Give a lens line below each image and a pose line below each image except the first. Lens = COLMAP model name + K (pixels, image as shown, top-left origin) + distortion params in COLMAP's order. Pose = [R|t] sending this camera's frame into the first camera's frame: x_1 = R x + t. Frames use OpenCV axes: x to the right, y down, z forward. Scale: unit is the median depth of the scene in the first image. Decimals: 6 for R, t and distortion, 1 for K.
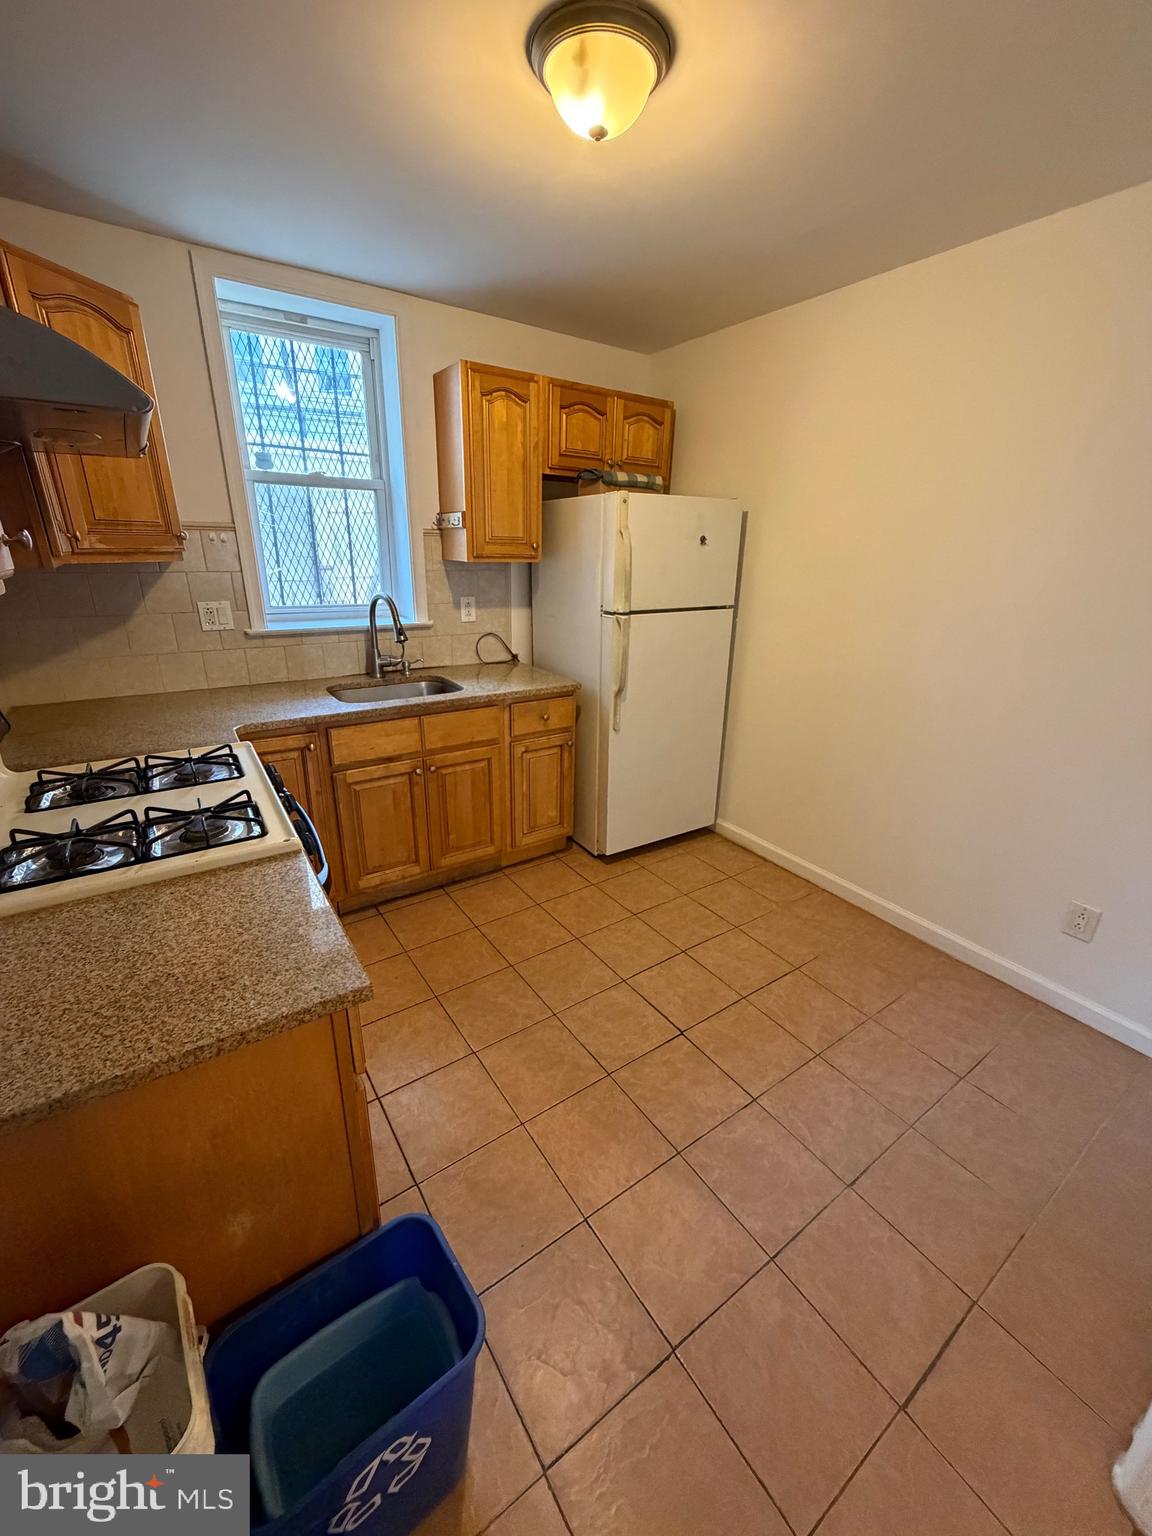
lens RADIAL K [[611.6, 0, 576.0], [0, 611.6, 768.0], [0, 0, 1]] dist [0.000481, 0.000112]
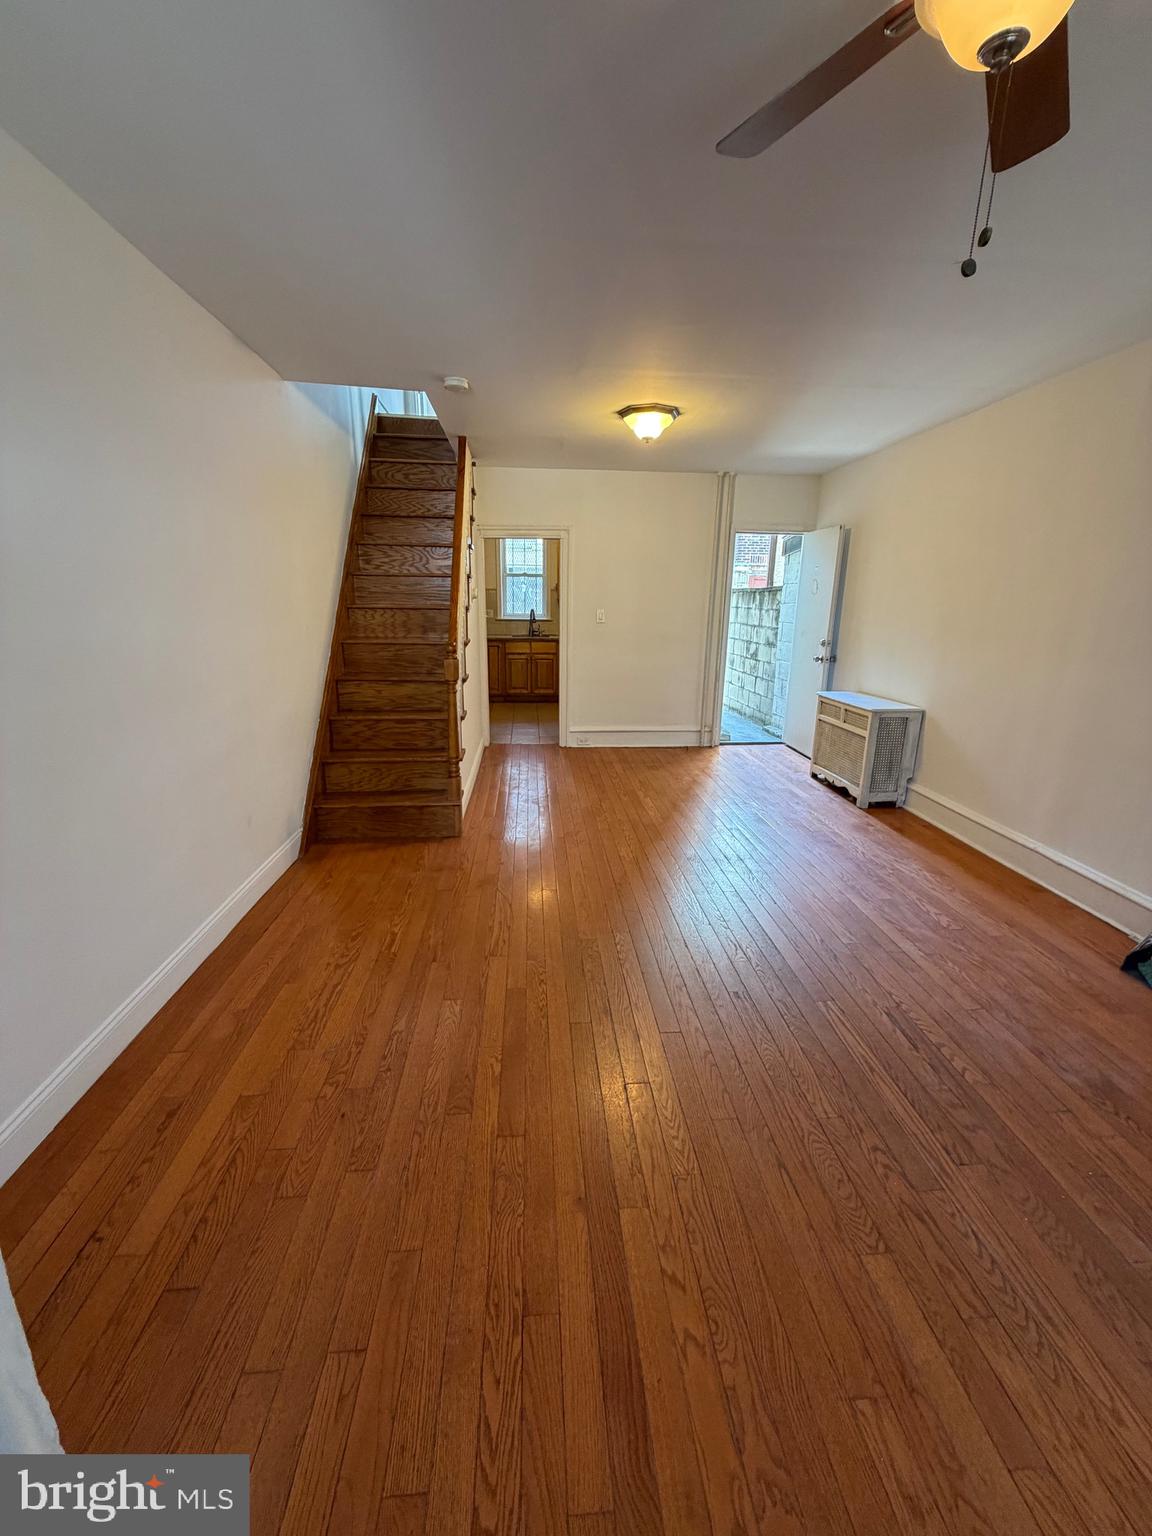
lens RADIAL K [[611.6, 0, 576.0], [0, 611.6, 768.0], [0, 0, 1]] dist [0.000481, 0.000112]
pose [[0.865443, 0.129397, -0.484010, 1.650694], [-0.169501, 0.984725, -0.039820, 0.675322], [0.471464, 0.116502, 0.874156, -1.733350]]
